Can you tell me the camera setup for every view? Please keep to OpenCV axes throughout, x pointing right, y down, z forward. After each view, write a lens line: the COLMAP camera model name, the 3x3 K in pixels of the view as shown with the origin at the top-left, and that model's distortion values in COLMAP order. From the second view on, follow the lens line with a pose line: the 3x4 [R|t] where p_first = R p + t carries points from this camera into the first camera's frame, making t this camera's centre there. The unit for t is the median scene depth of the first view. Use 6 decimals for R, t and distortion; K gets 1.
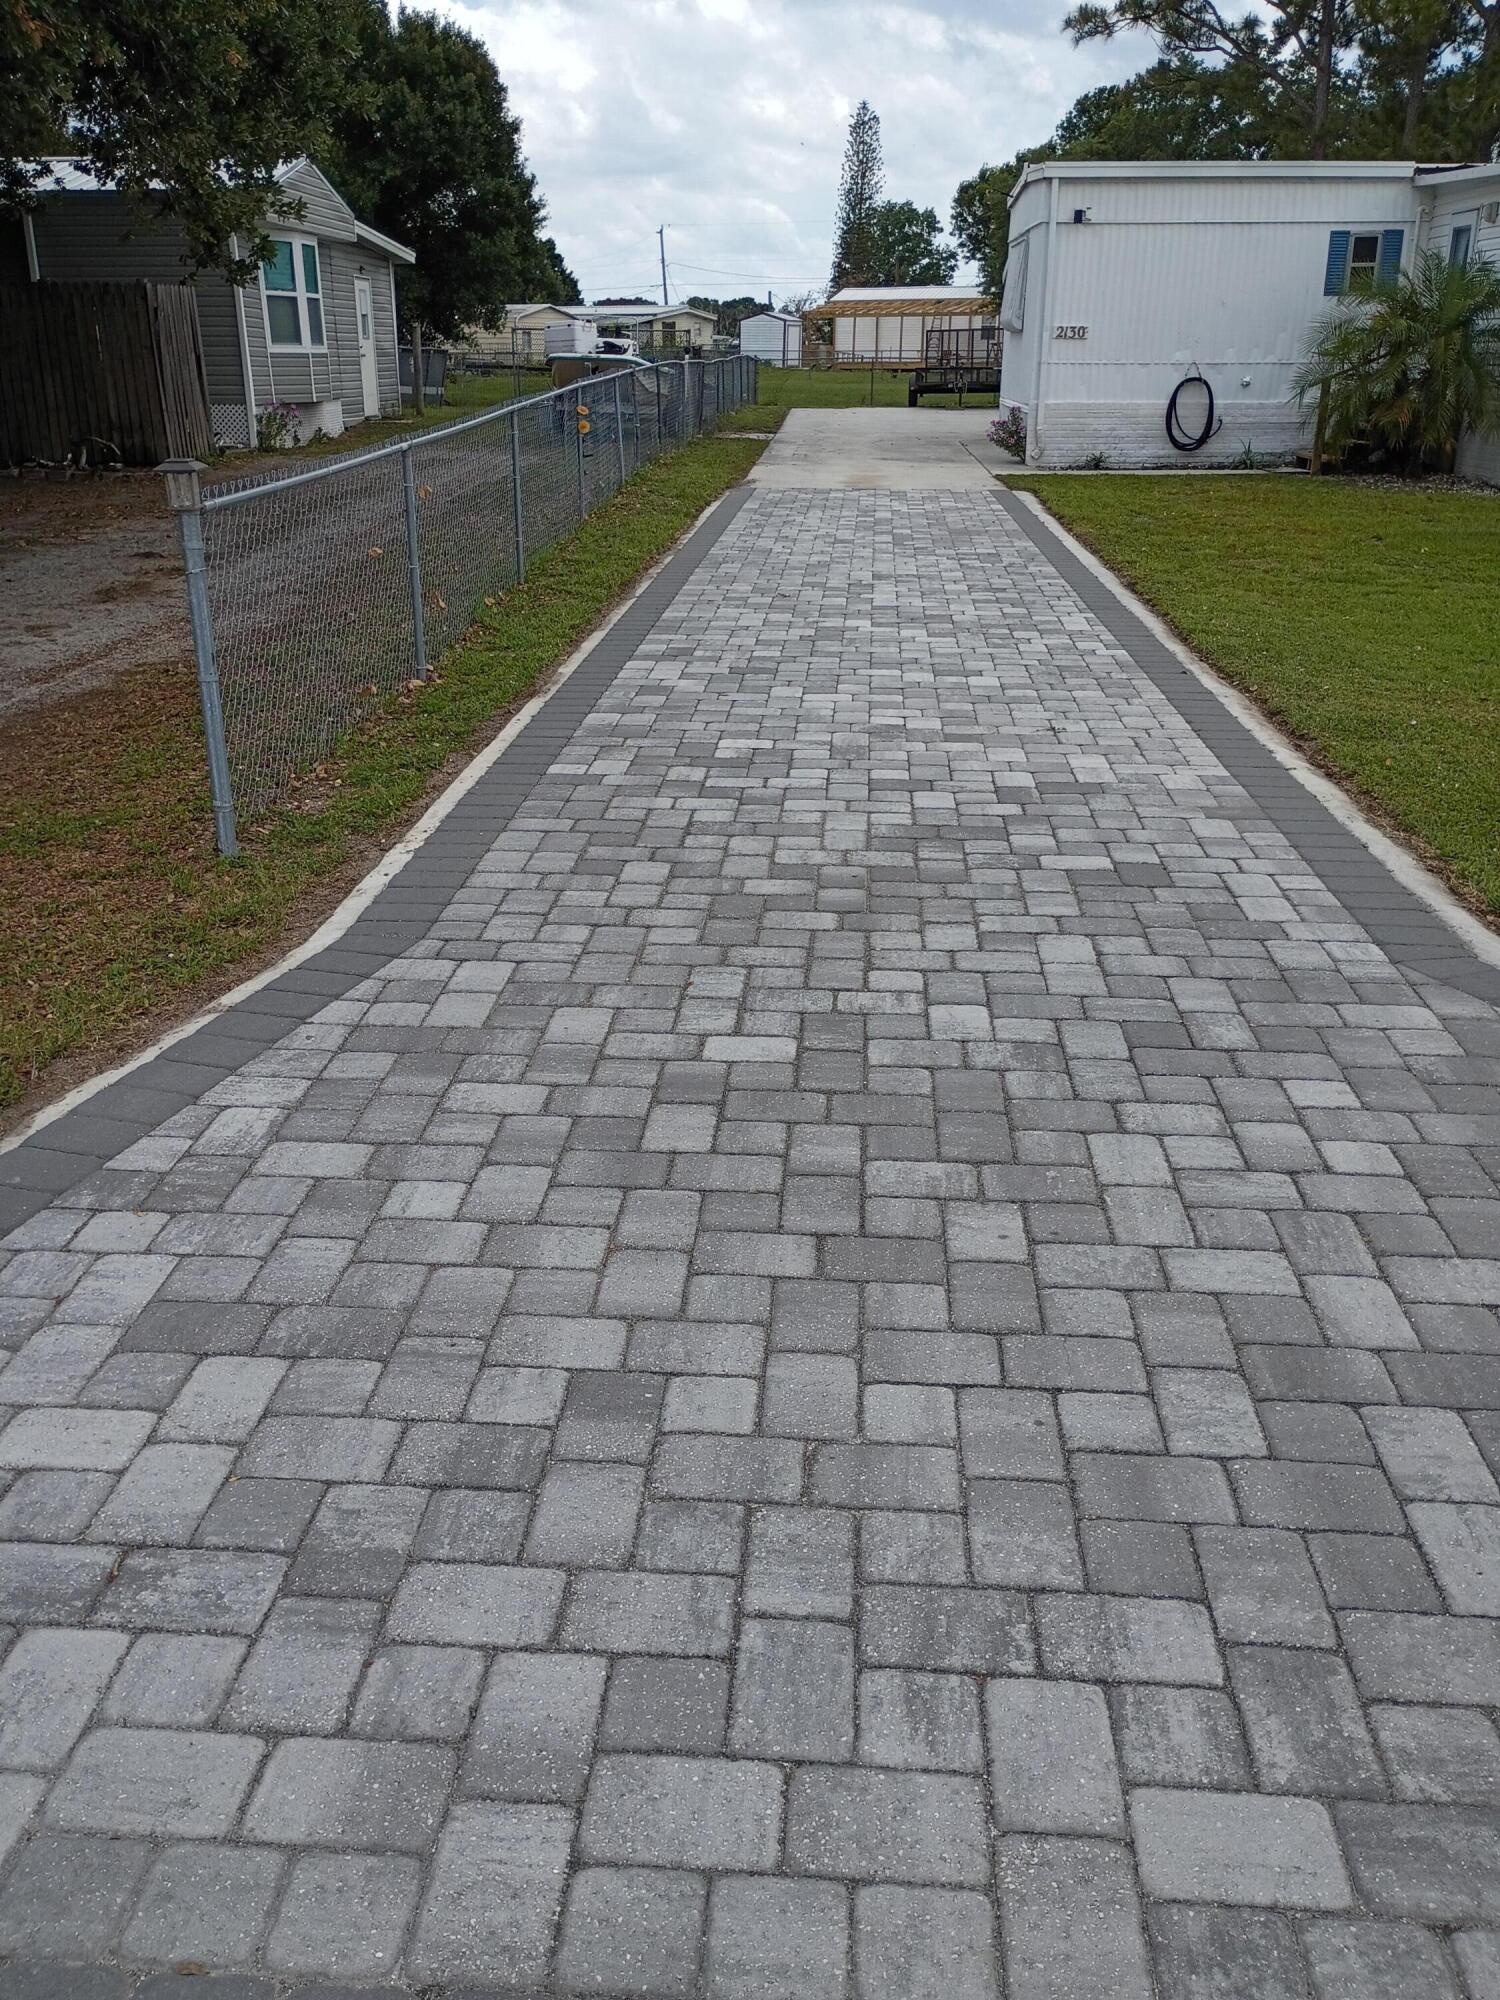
lens RADIAL K [[1679.9, 0, 741.7], [0, 1679.9, 987.4], [0, 0, 1]] dist [0.054081, -0.049026]
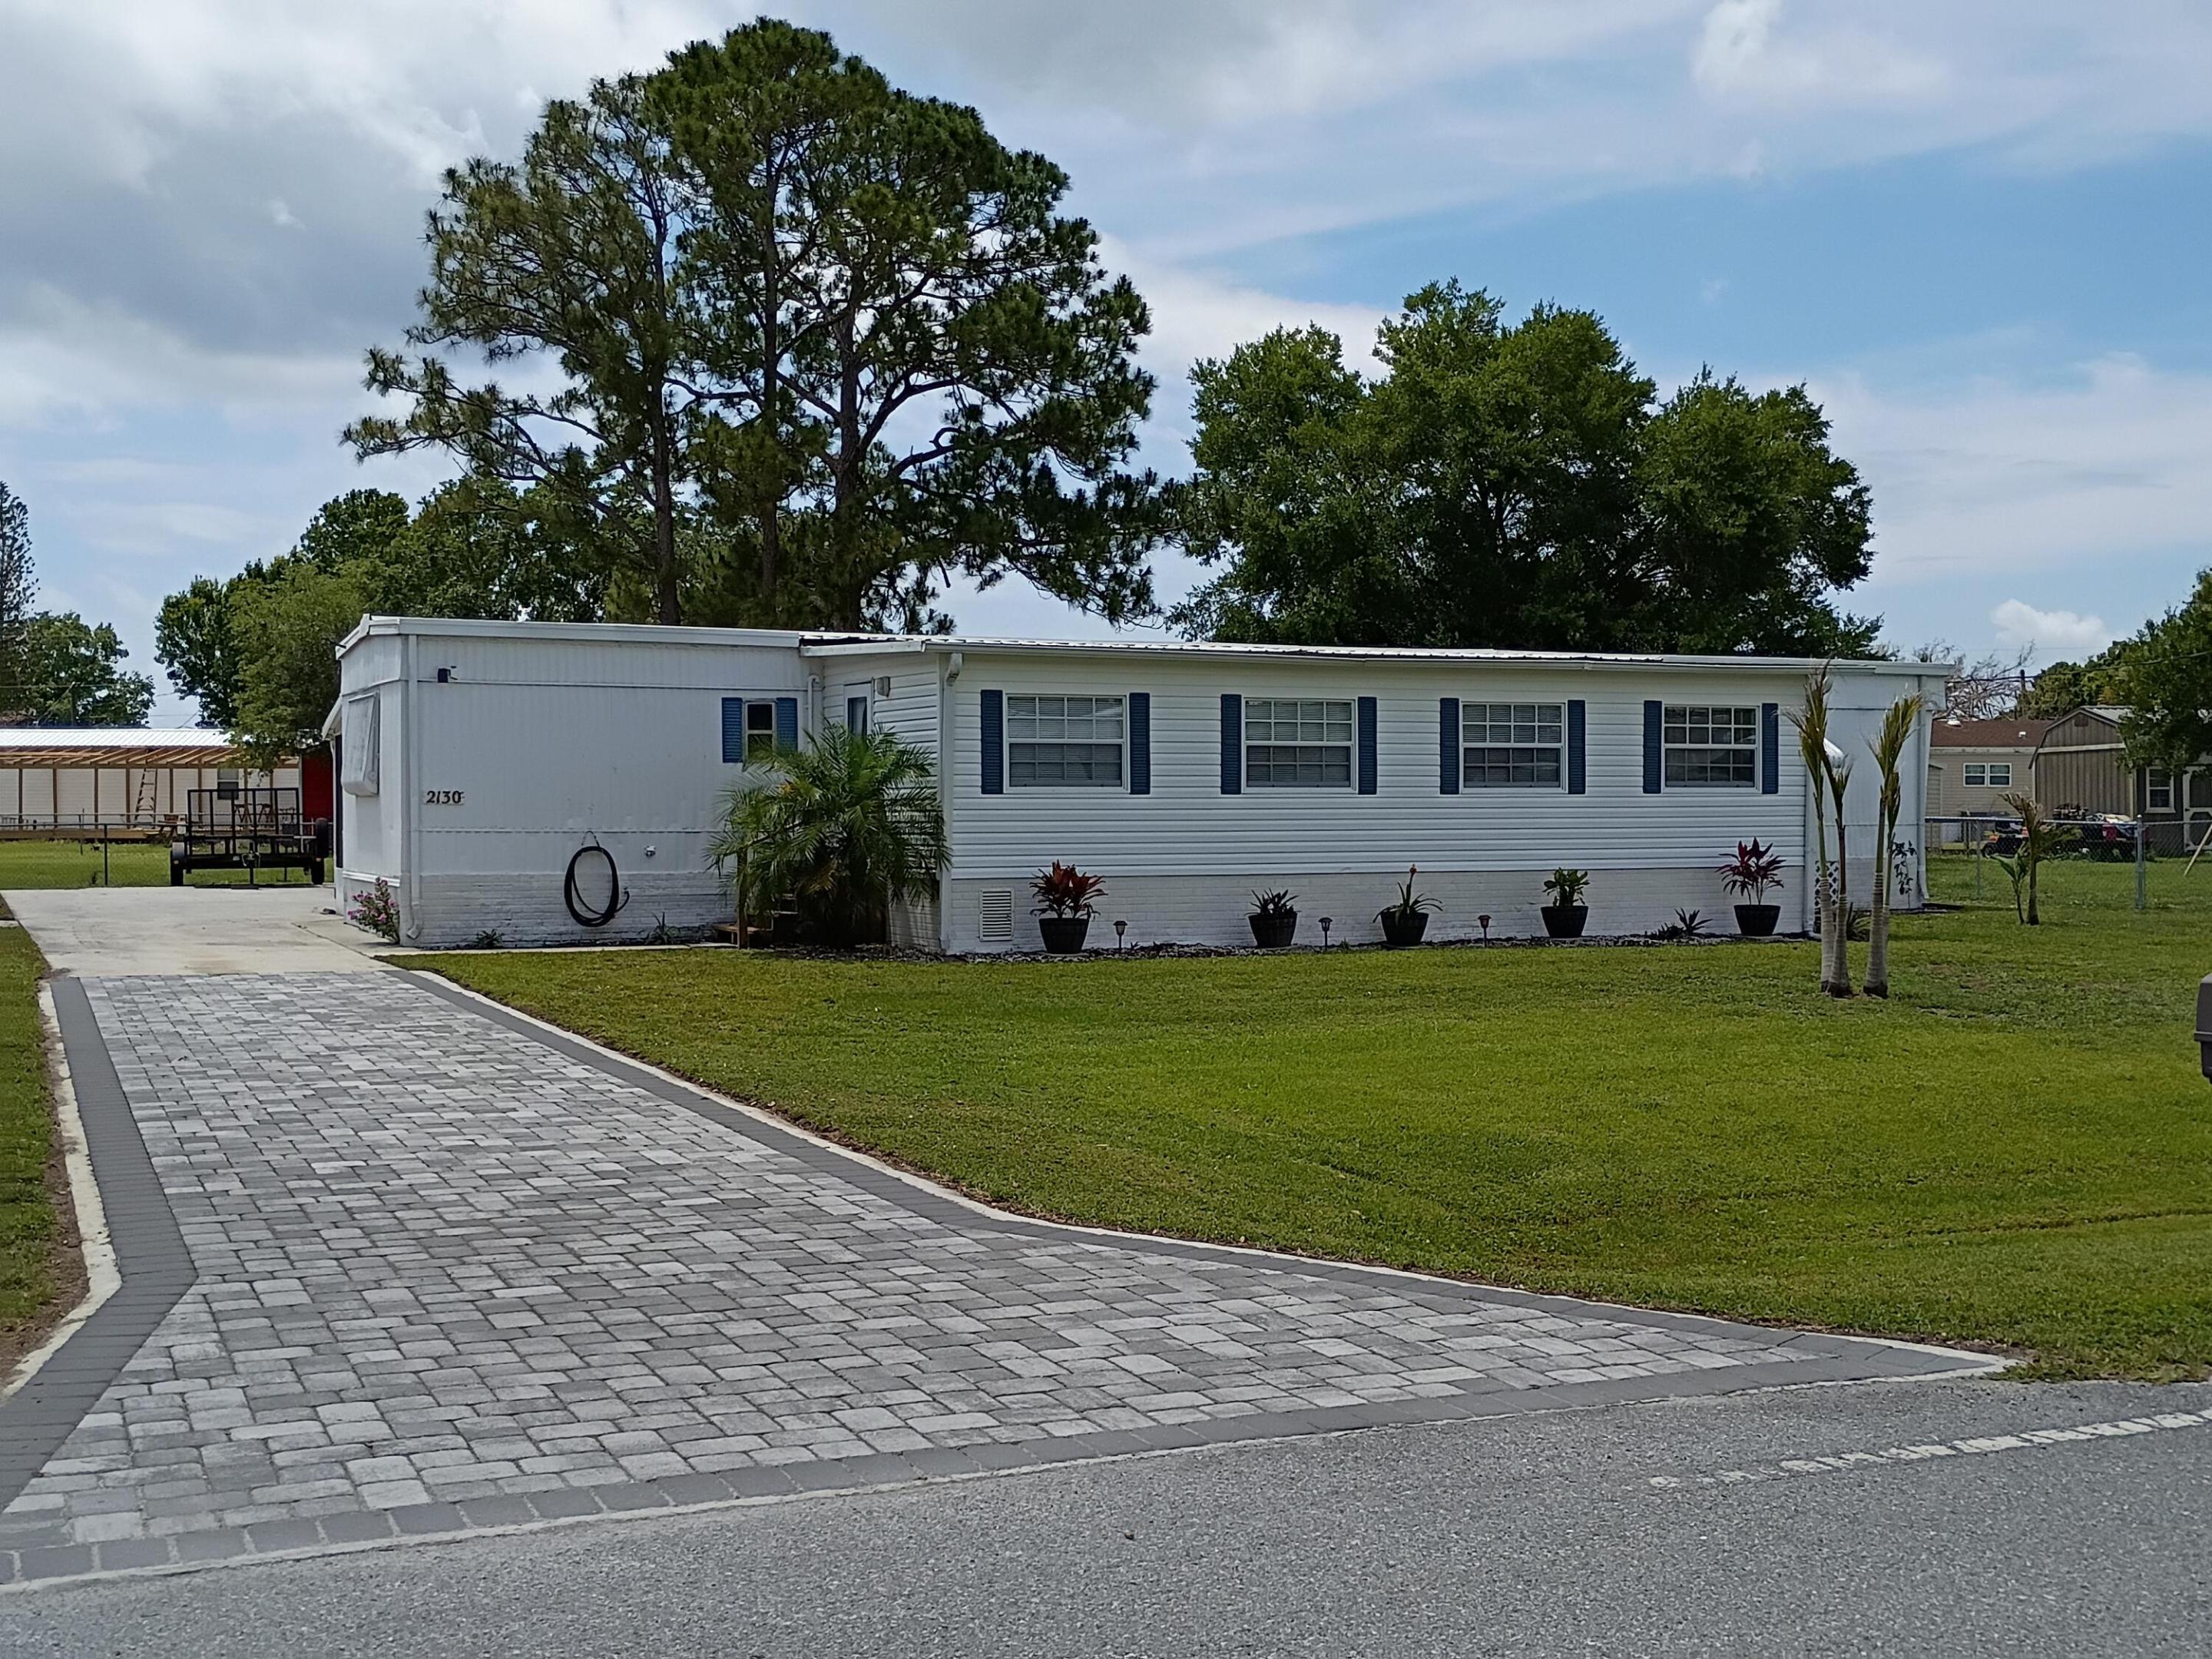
lens RADIAL K [[2580.9, 0, 1109.1], [0, 2580.9, 842.1], [0, 0, 1]] dist [-0.002577, 0.000000]
pose [[0.887549, -0.007574, 0.460652, -0.111983], [0.164517, 0.939153, -0.301538, 0.083782], [-0.430339, 0.343415, 0.834790, -0.227843]]
